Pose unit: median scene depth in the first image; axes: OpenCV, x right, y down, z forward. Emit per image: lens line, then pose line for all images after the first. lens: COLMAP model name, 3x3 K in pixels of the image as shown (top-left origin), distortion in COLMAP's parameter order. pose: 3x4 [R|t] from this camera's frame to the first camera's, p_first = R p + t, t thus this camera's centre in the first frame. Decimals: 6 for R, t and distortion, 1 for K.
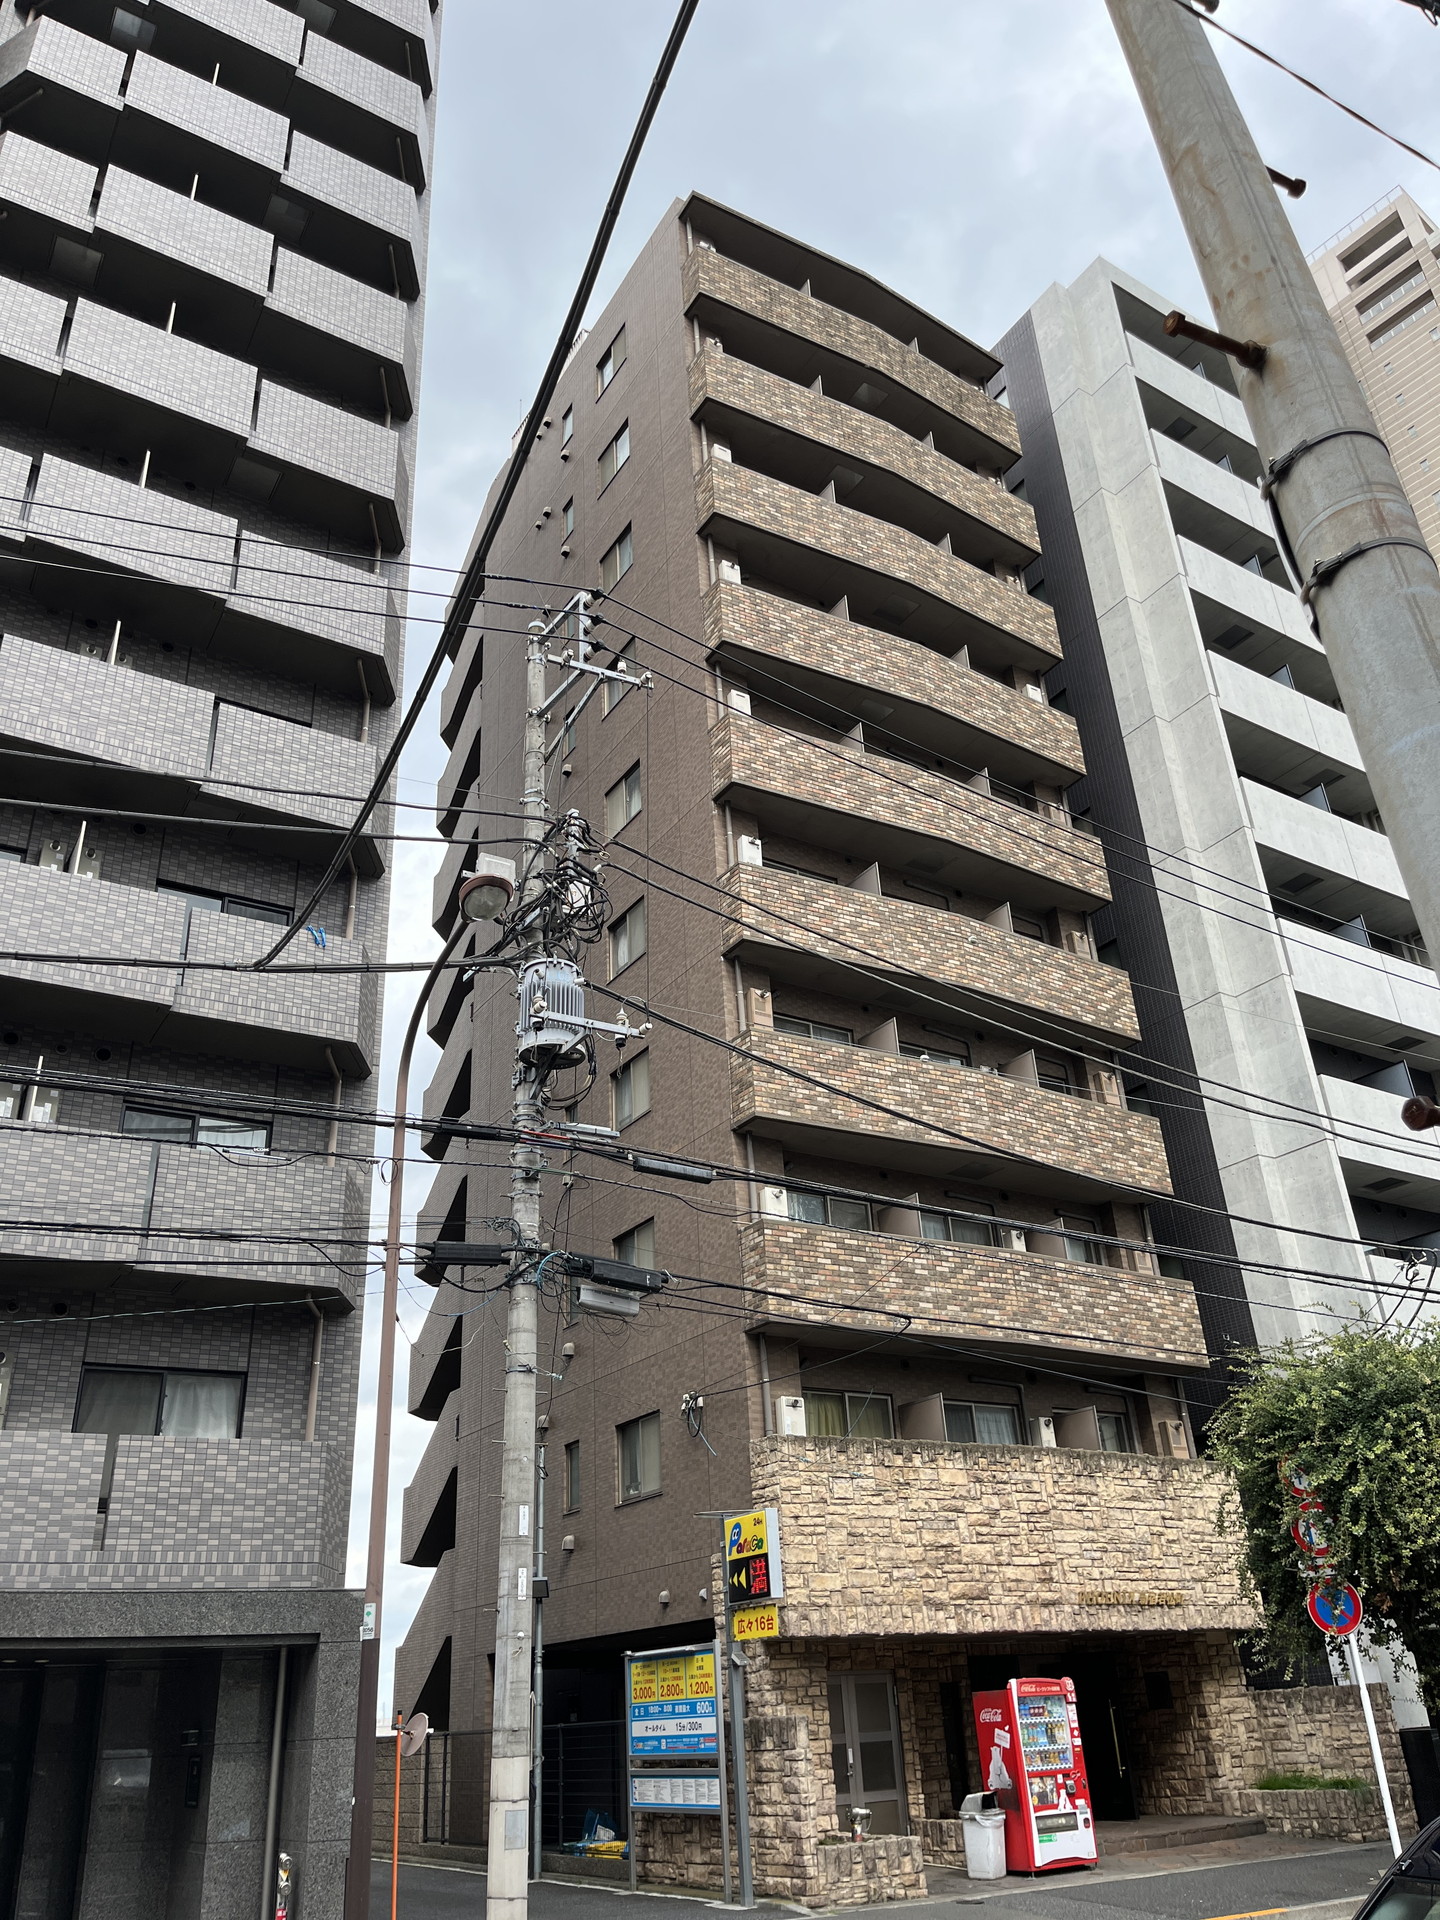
lens RADIAL K [[1487.5, 0, 720.4], [0, 1487.5, 945.1], [0, 0, 1]] dist [0.028070, -0.037336]
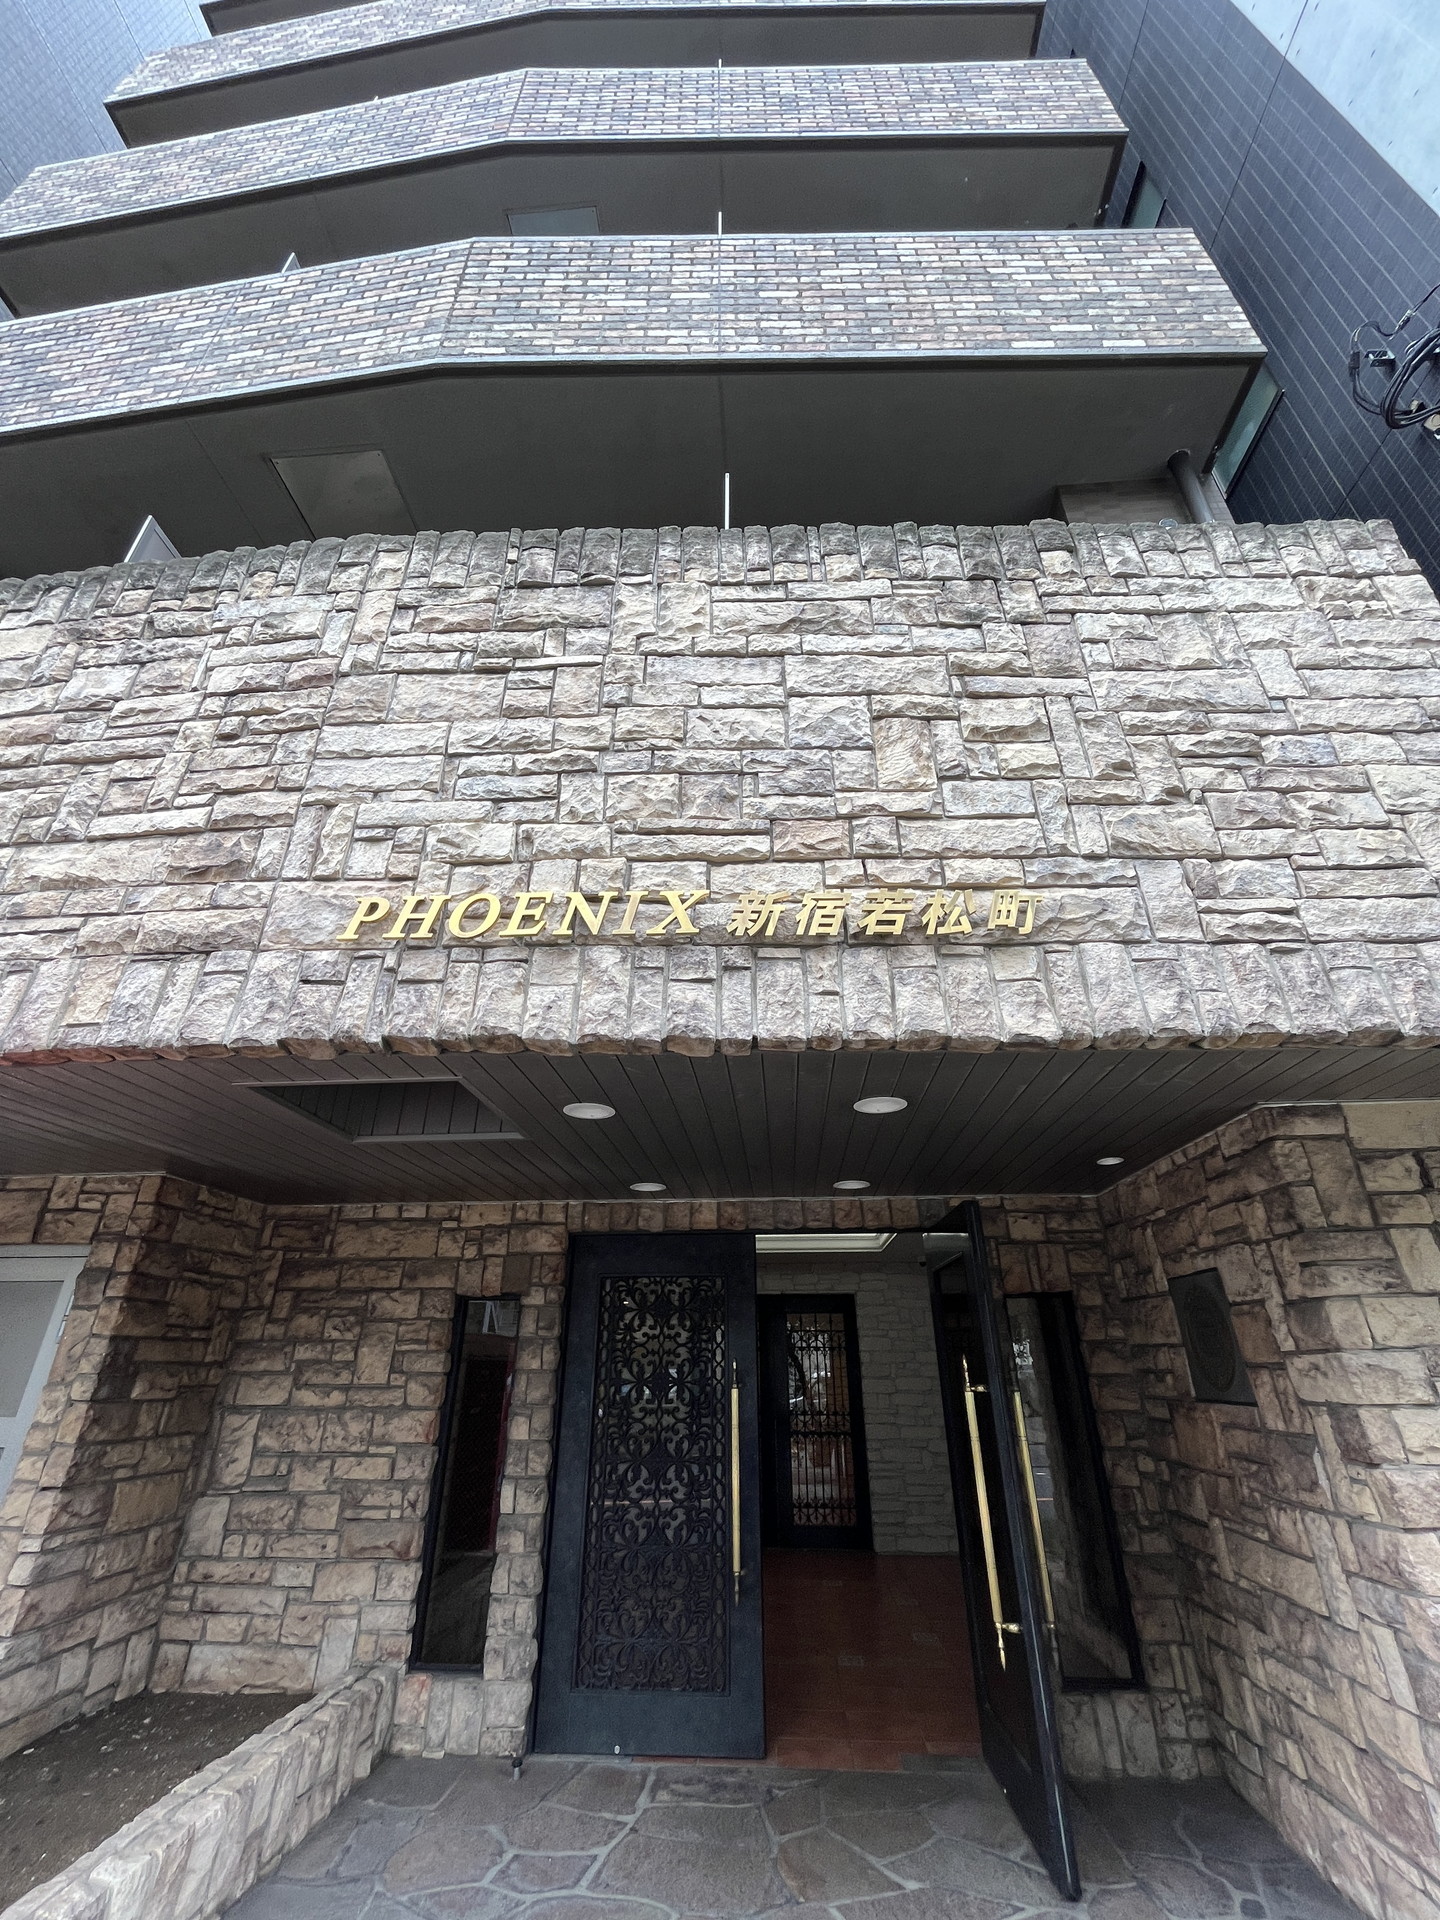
lens RADIAL K [[790.3, 0, 713.3], [0, 790.3, 959.7], [0, 0, 1]] dist [-0.000870, 0.000023]
pose [[0.799528, -0.229320, -0.555128, 0.353781], [0.242398, 0.968830, -0.051102, 0.464199], [0.549544, -0.093705, 0.830193, 0.931296]]
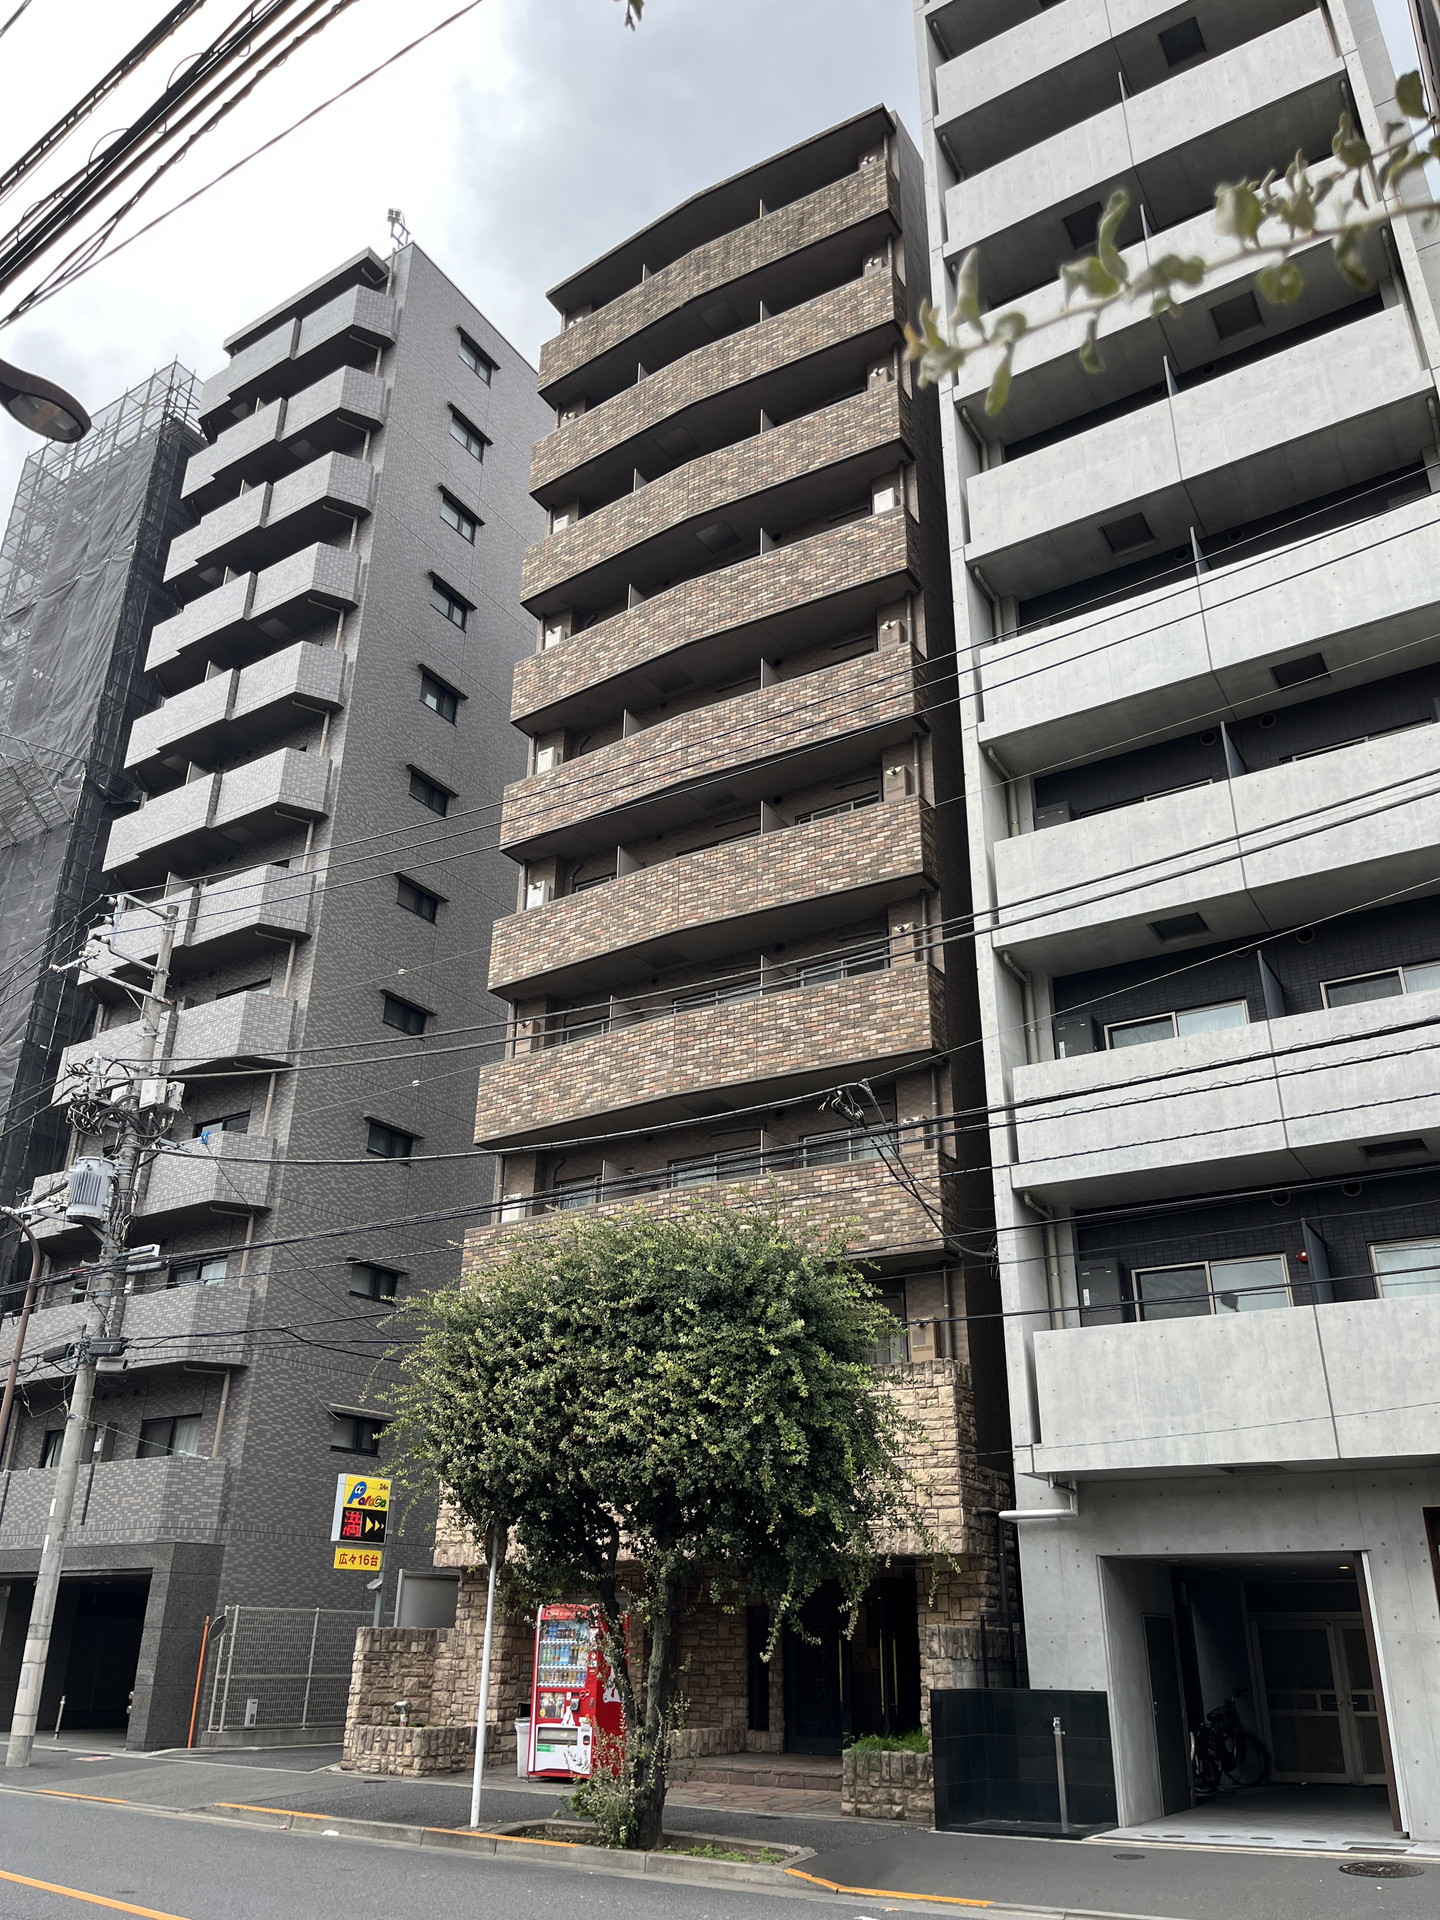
lens RADIAL K [[1487.5, 0, 735.0], [0, 1487.5, 957.3], [0, 0, 1]] dist [0.028070, -0.037336]
pose [[0.426482, -0.334221, -0.840481, 1.231337], [0.394070, 0.905057, -0.159939, 0.266538], [0.814138, -0.262998, 0.517698, 0.614923]]
